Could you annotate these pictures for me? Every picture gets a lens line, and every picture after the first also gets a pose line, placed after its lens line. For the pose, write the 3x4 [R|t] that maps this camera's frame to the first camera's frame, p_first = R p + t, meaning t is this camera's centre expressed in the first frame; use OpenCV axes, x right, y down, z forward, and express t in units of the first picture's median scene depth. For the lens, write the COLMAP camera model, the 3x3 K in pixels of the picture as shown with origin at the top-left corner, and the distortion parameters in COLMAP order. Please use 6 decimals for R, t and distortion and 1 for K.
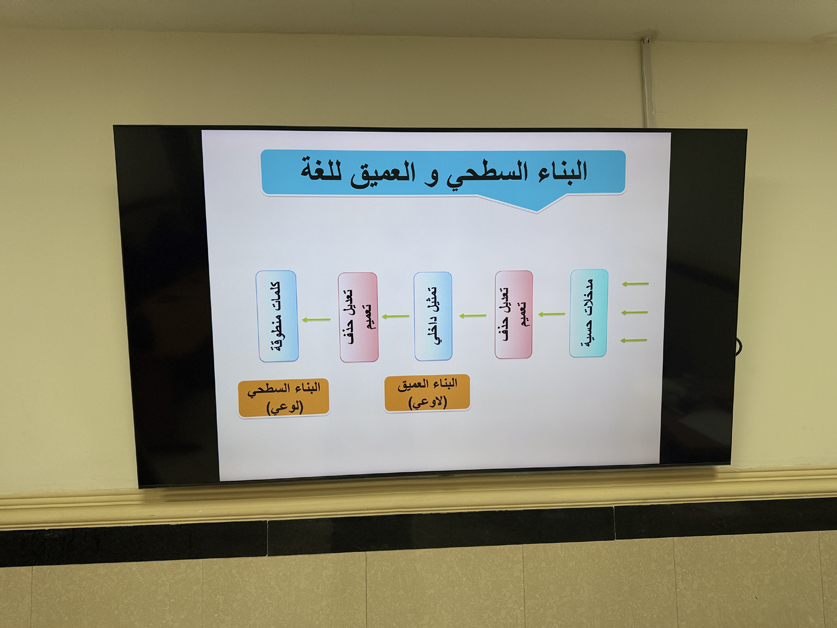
lens RADIAL K [[599.5, 0, 423.2], [0, 599.5, 309.0], [0, 0, 1]] dist [0.001590, -0.010108]
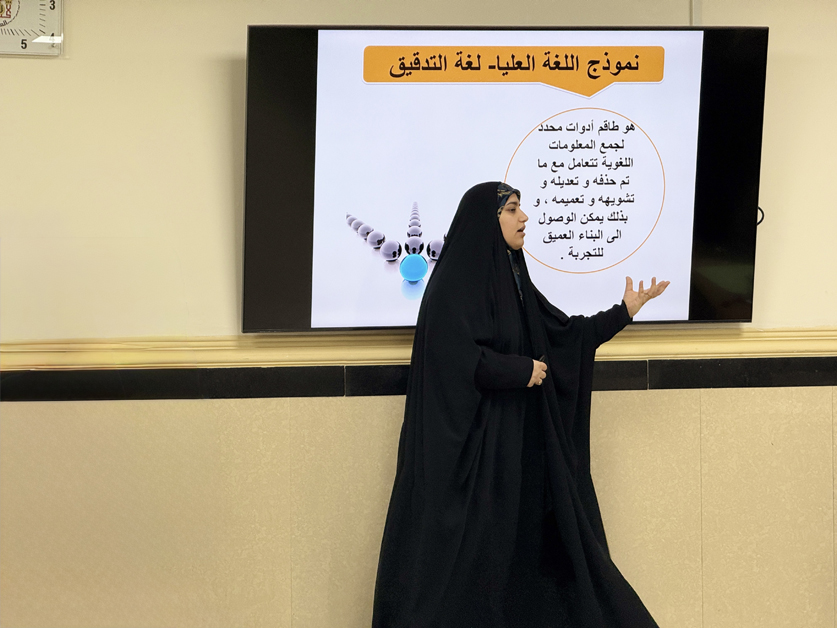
lens RADIAL K [[3003.3, 0, 418.3], [0, 3003.3, 312.9], [0, 0, 1]] dist [0.062723, 0.000000]
pose [[0.986589, 0.007586, 0.163049, -1.039547], [-0.024949, 0.994190, 0.104709, -0.335972], [-0.161308, -0.107373, 0.981046, -4.515264]]
